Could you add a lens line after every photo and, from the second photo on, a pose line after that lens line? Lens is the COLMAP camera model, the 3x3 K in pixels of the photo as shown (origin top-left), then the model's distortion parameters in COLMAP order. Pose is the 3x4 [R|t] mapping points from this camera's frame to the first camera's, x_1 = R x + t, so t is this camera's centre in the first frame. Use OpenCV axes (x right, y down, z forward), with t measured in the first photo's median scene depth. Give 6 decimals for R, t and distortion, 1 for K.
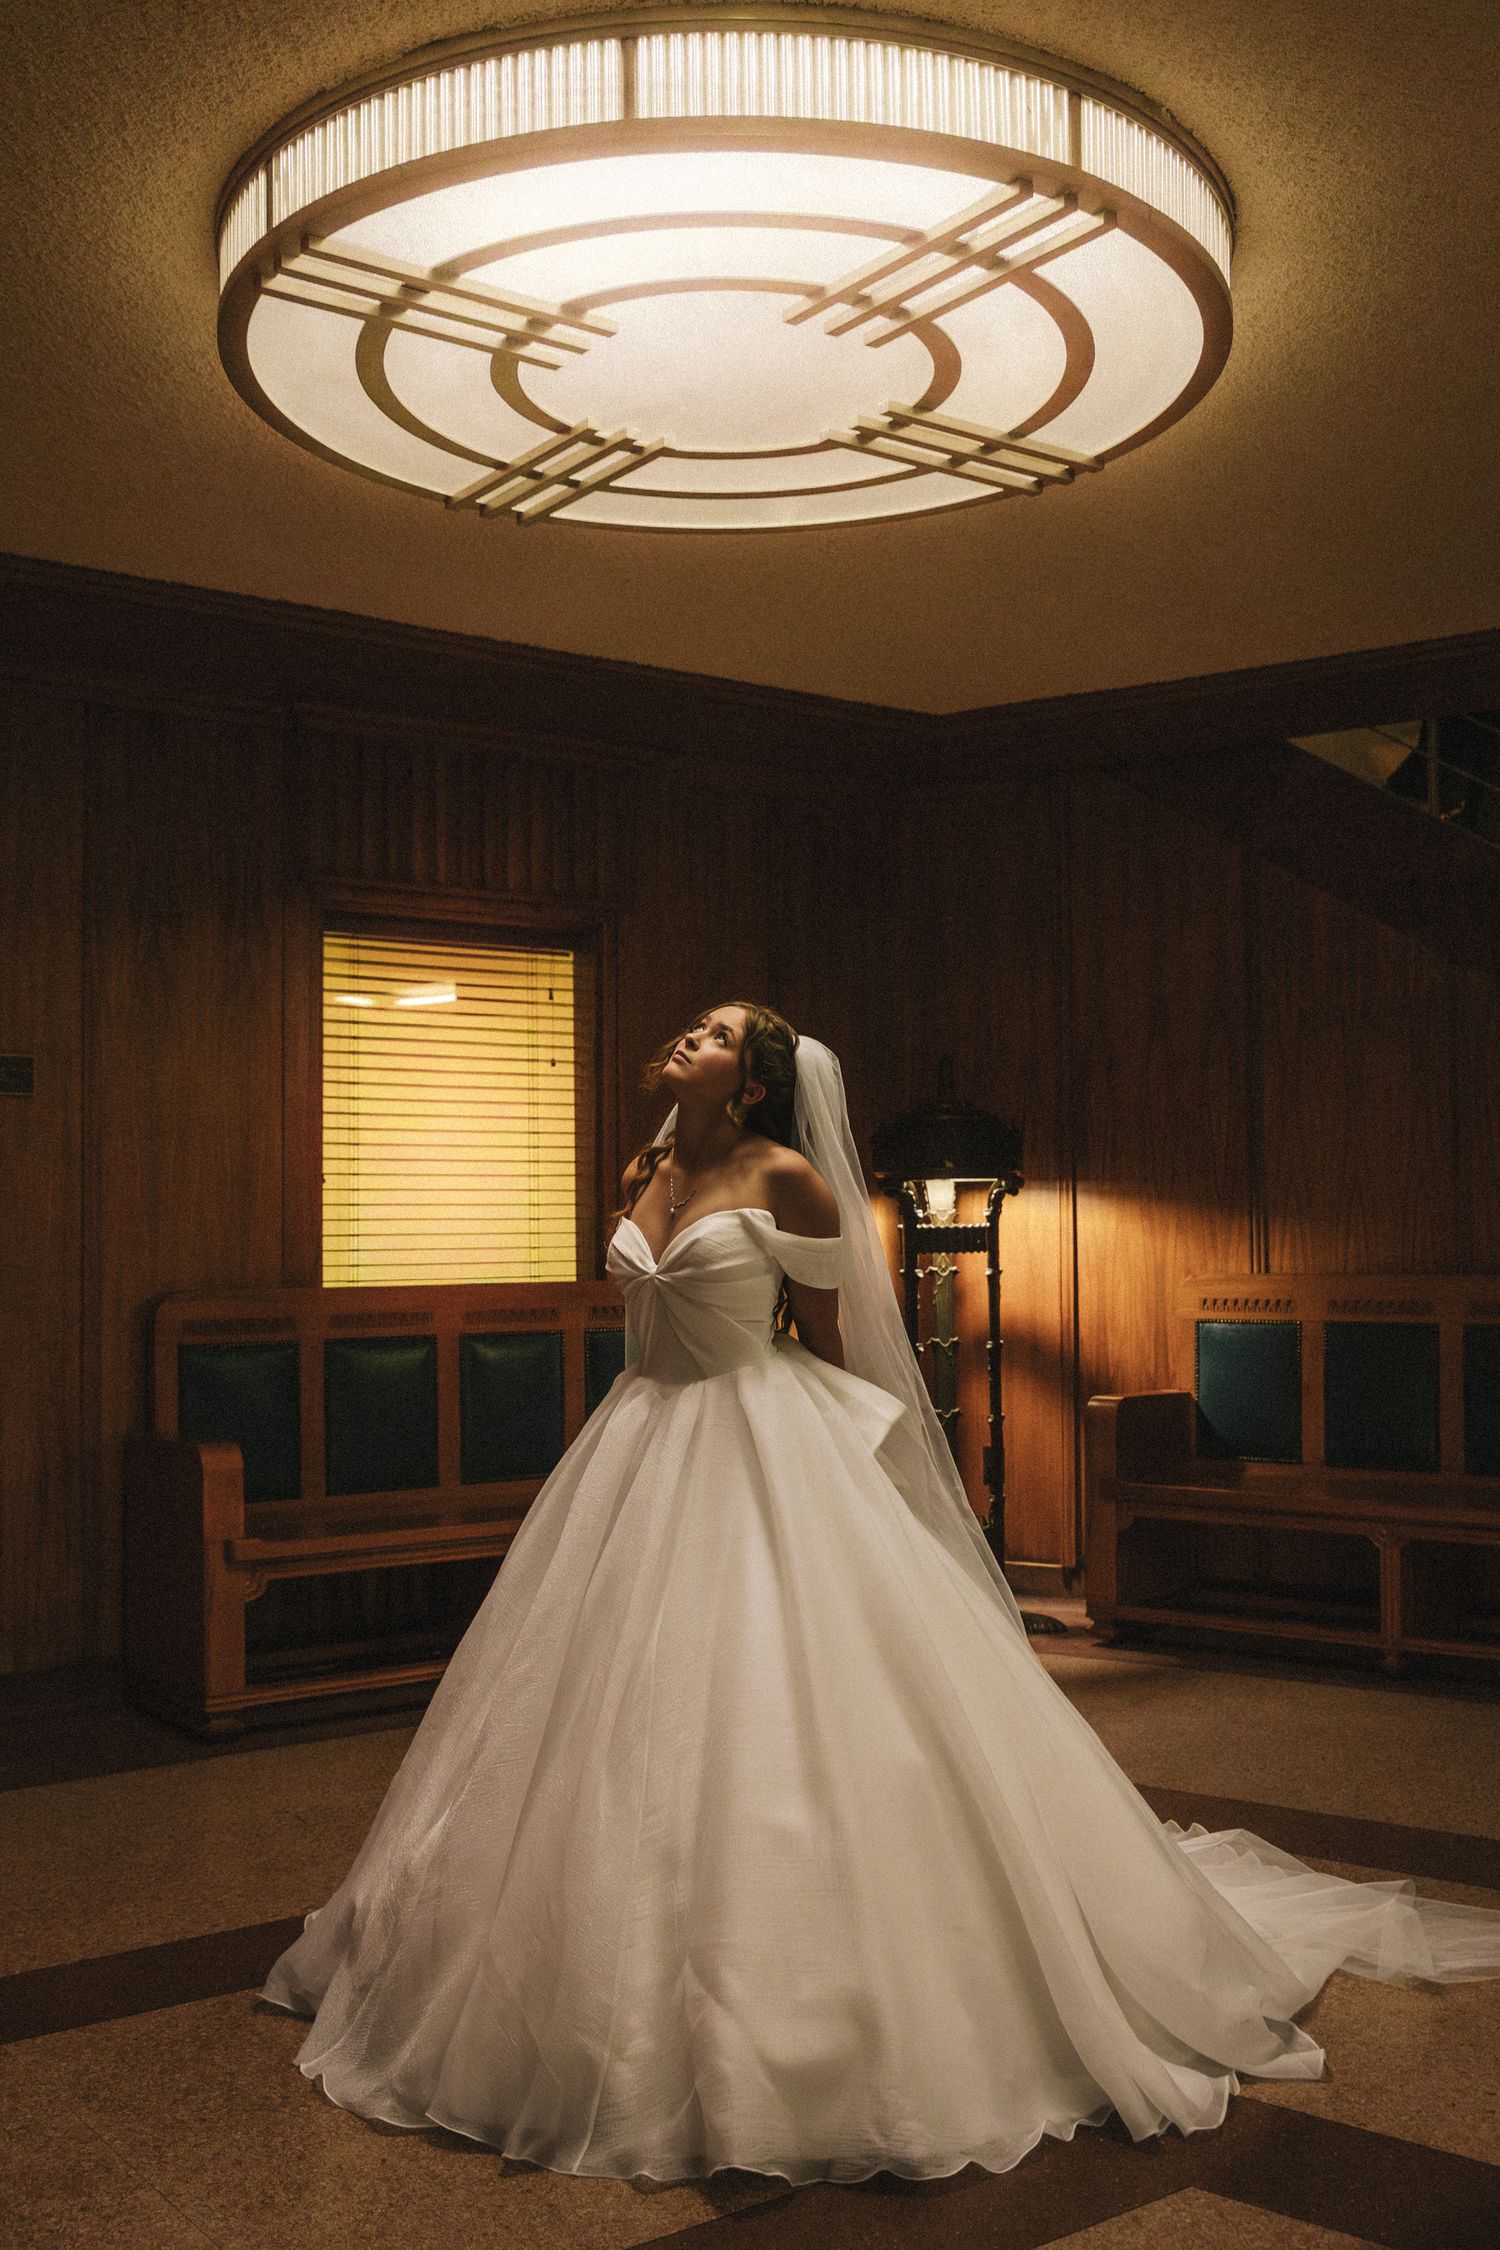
lens RADIAL K [[3086.1, 0, 750.0], [0, 3086.1, 1125.0], [0, 0, 1]] dist [0.004945, -0.002407]
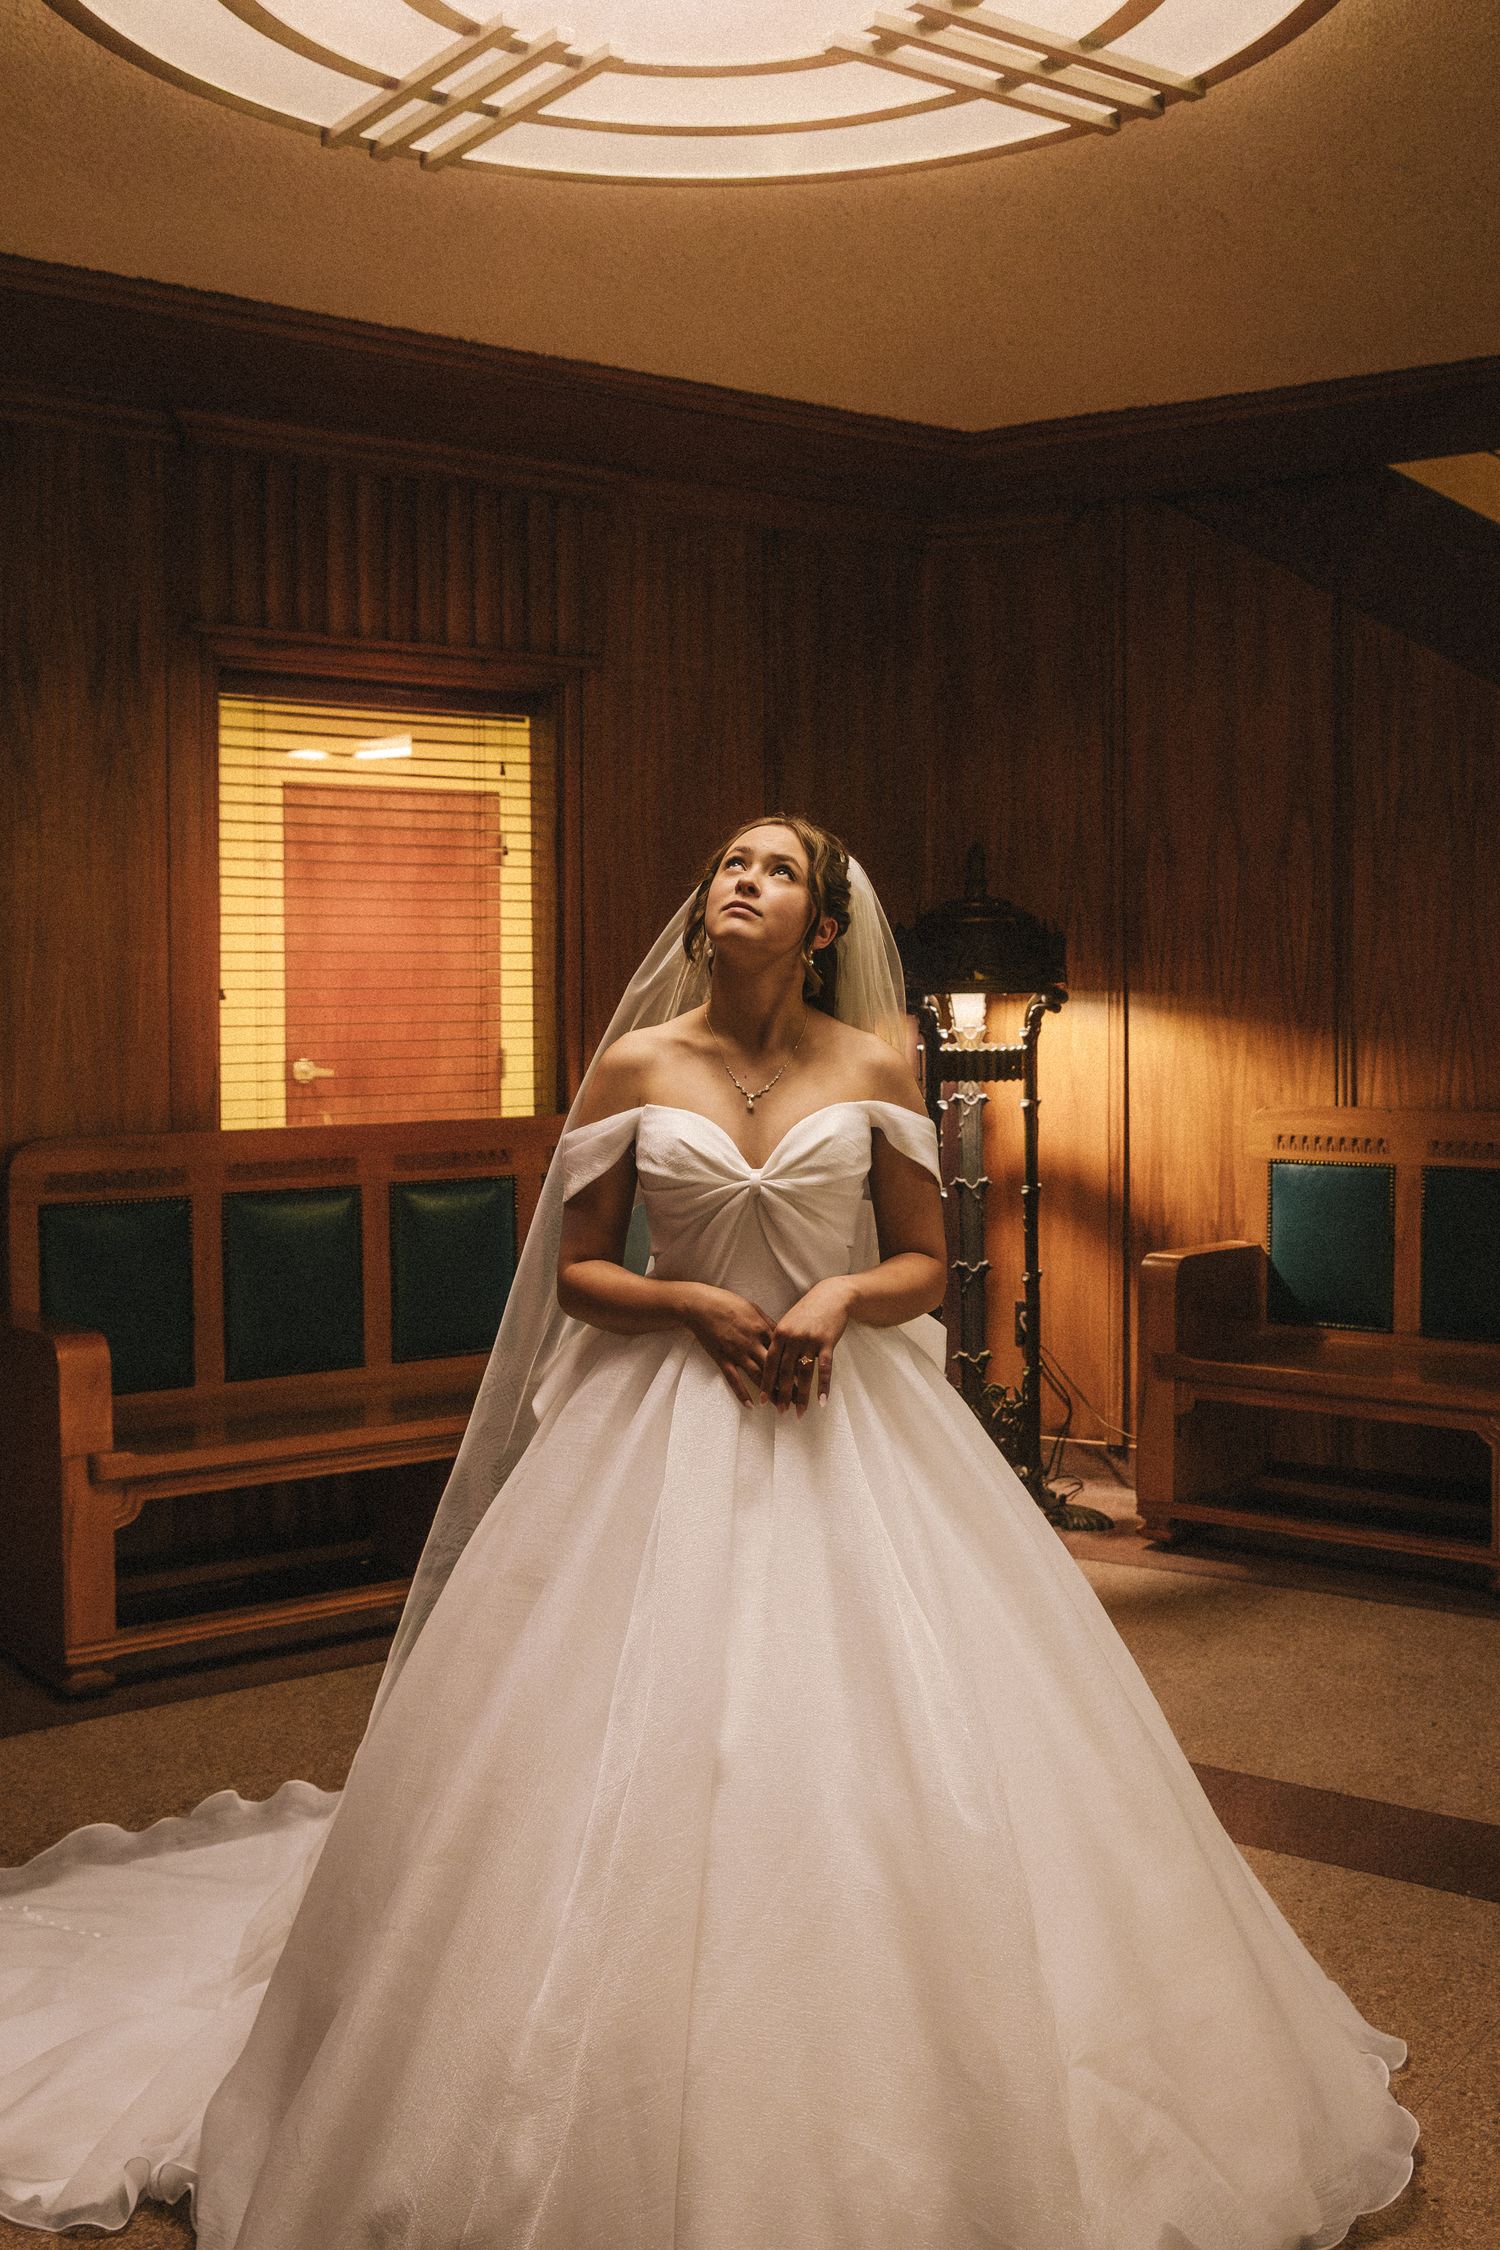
lens RADIAL K [[3283.3, 0, 832.4], [0, 3283.3, 1122.2], [0, 0, 1]] dist [0.011268, 0.057304]
pose [[0.999723, 0.003081, 0.023315, 0.004253], [-0.004832, 0.997141, 0.075408, -0.015286], [-0.023016, -0.075500, 0.996880, 0.114759]]
